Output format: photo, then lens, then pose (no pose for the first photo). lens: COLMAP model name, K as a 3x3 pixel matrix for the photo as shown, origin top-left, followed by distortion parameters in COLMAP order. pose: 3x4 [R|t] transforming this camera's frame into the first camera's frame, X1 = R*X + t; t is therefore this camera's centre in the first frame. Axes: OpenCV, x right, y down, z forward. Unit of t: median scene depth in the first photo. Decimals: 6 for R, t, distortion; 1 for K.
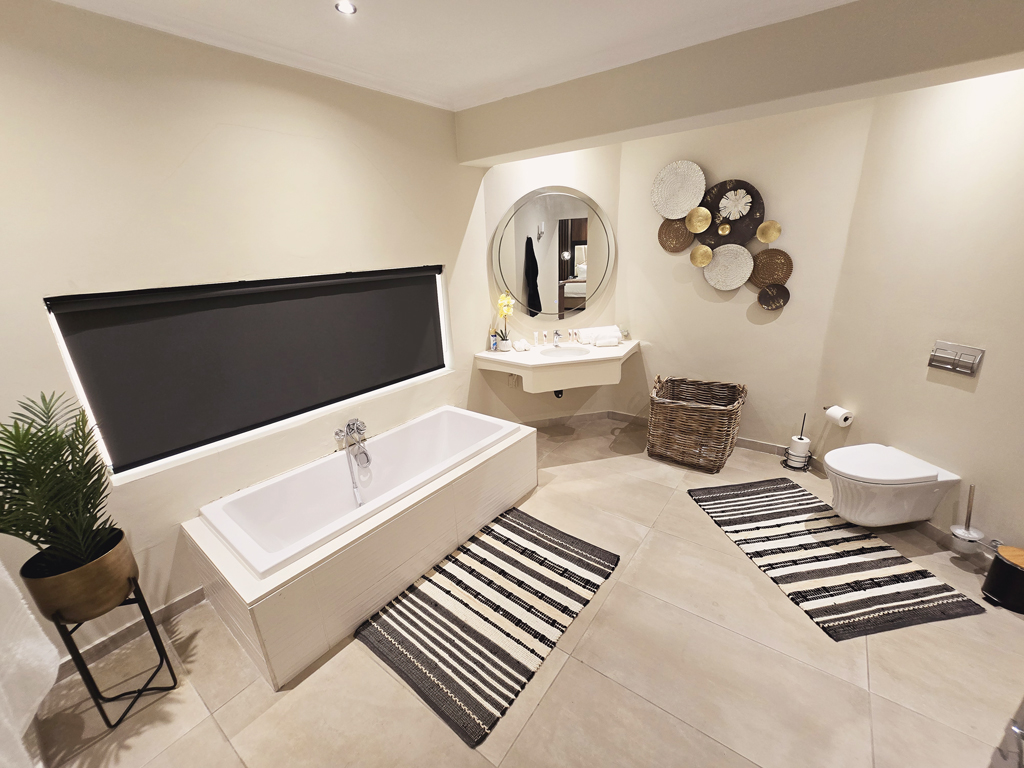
lens RADIAL K [[420.4, 0, 509.6], [0, 420.4, 391.6], [0, 0, 1]] dist [-0.003590, -0.000789]
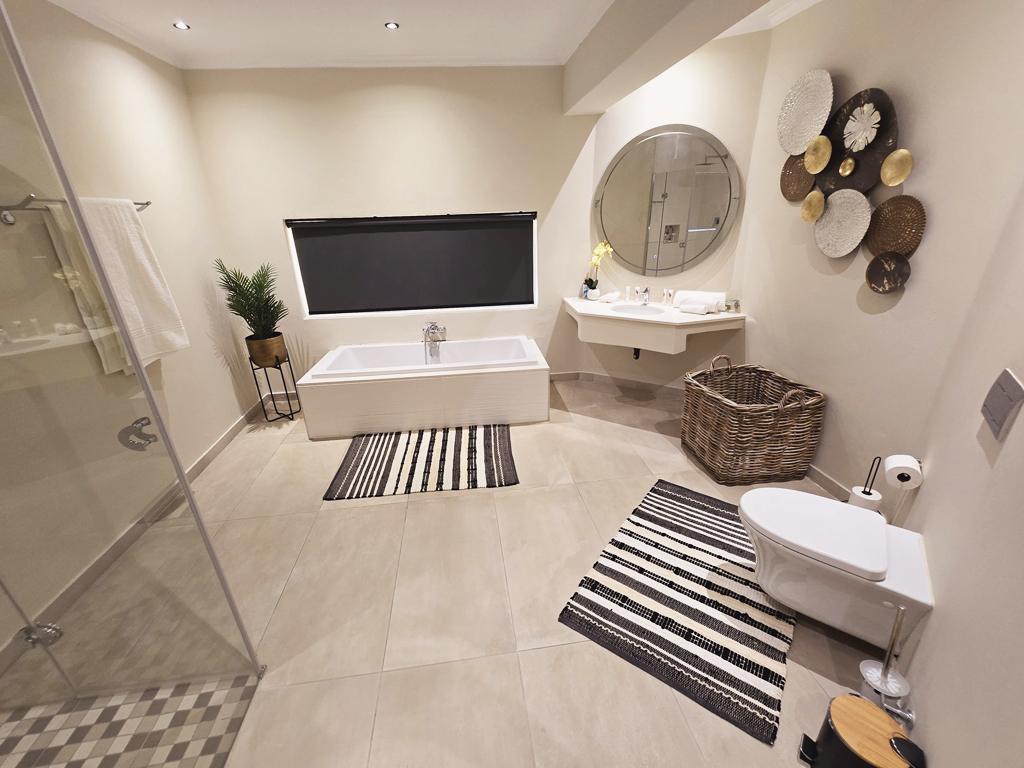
lens RADIAL K [[420.4, 0, 509.6], [0, 420.4, 391.6], [0, 0, 1]] dist [-0.003590, -0.000789]
pose [[0.692526, 0.300438, -0.655854, 0.736680], [-0.237046, 0.953437, 0.186458, -0.031839], [0.681335, 0.026341, 0.731498, 0.133870]]
